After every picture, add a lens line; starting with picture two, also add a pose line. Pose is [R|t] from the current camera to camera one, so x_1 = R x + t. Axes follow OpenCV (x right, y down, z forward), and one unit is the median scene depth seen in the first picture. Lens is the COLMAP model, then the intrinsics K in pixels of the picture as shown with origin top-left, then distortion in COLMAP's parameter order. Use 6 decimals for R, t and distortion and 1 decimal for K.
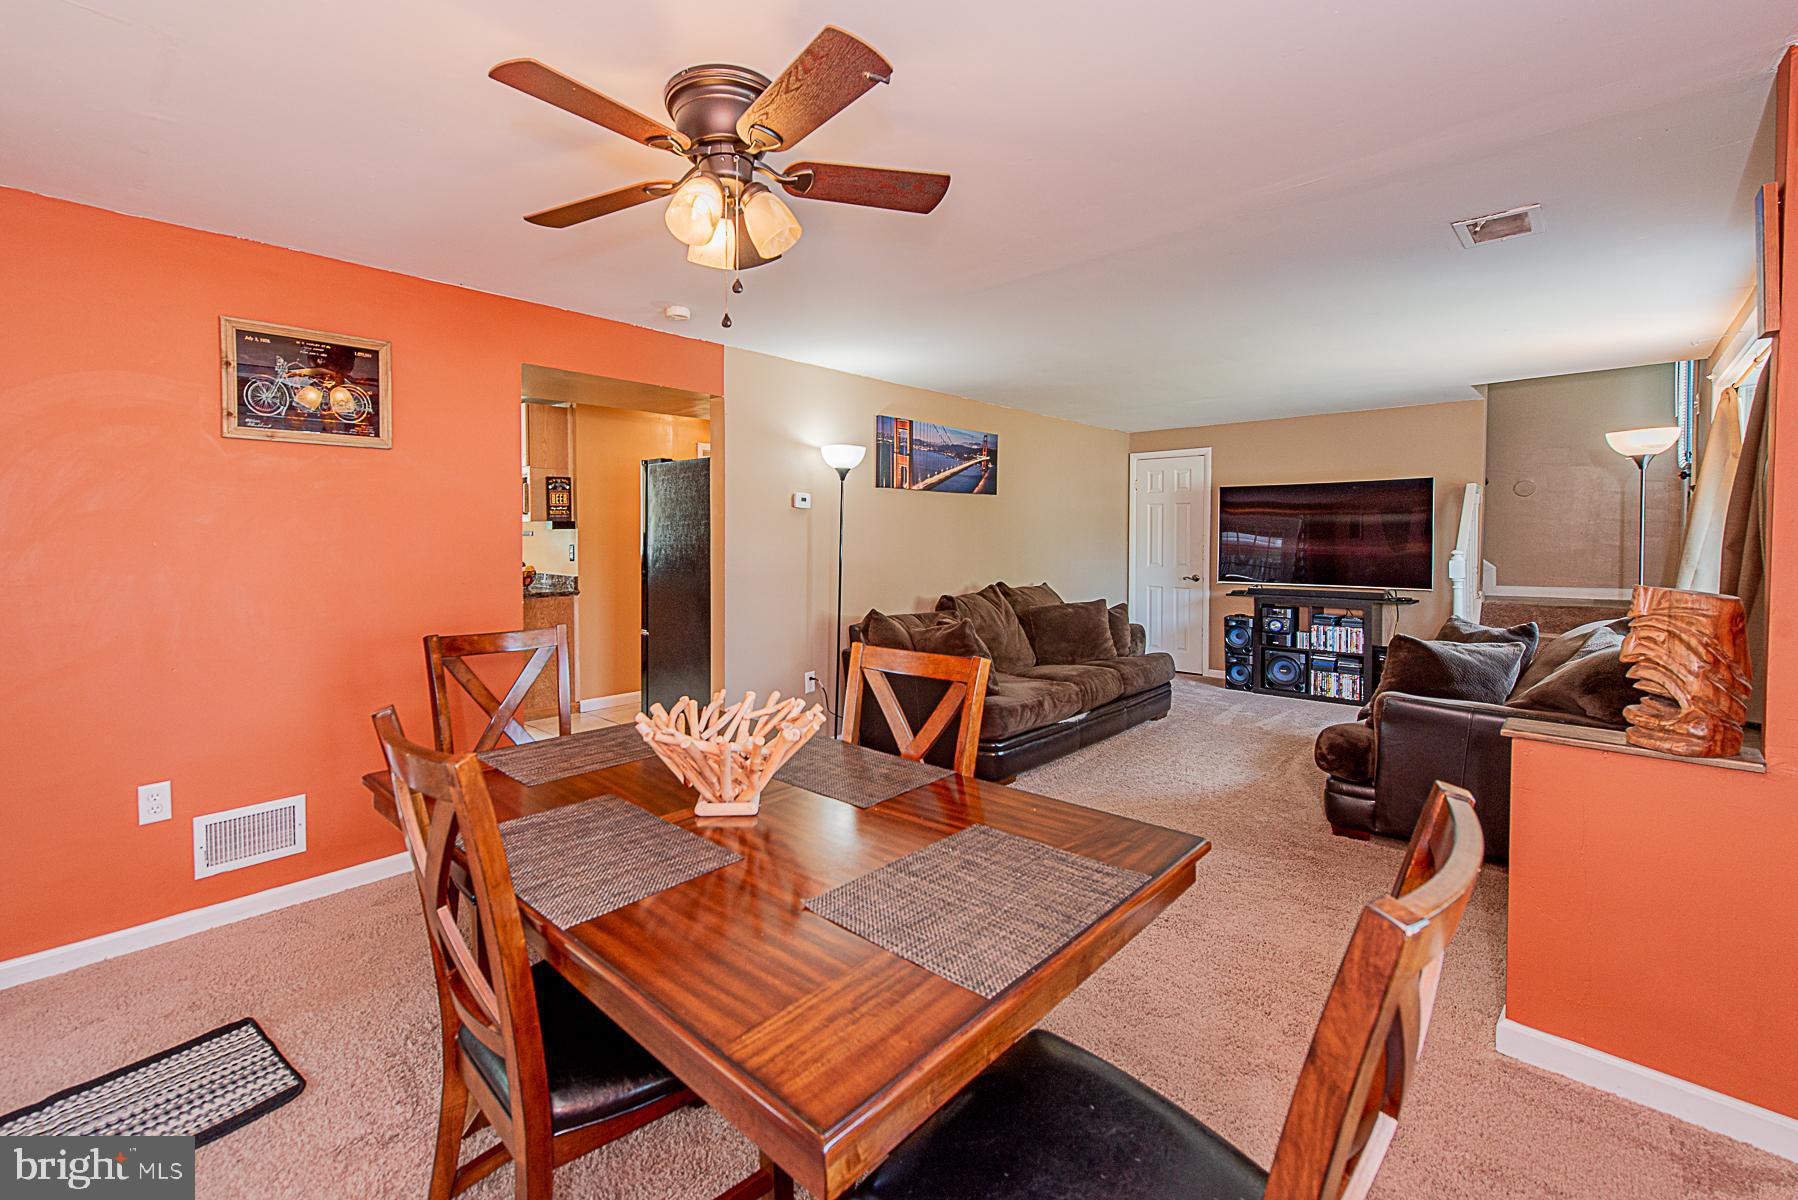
lens RADIAL K [[775.6, 0, 803.4], [0, 775.6, 559.2], [0, 0, 1]] dist [0.001270, -0.000333]
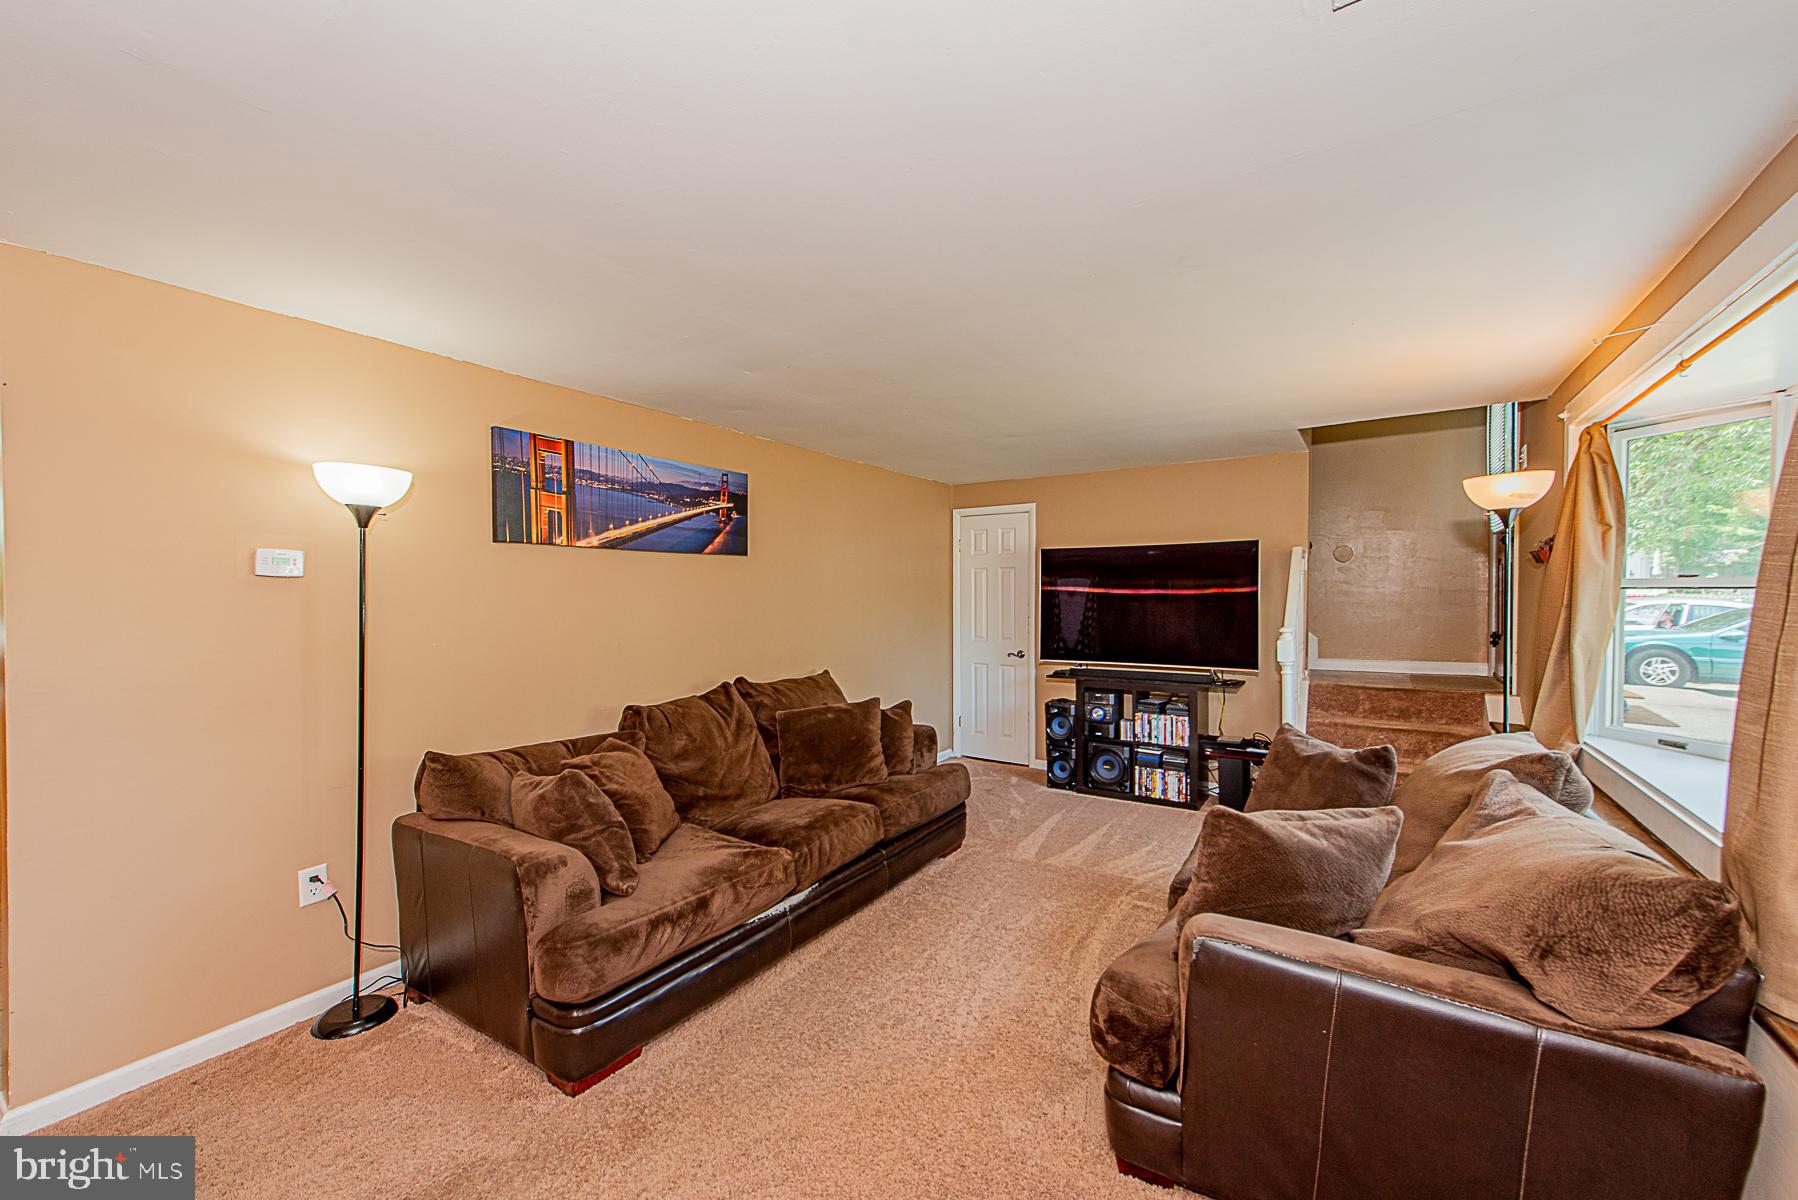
lens RADIAL K [[709.4, 0, 905.4], [0, 709.4, 619.0], [0, 0, 1]] dist [0.007795, -0.000483]
pose [[0.974469, -0.011811, 0.224212, 0.248123], [0.010480, 0.999920, 0.007126, -0.026767], [-0.224278, -0.004595, 0.974514, 0.314893]]
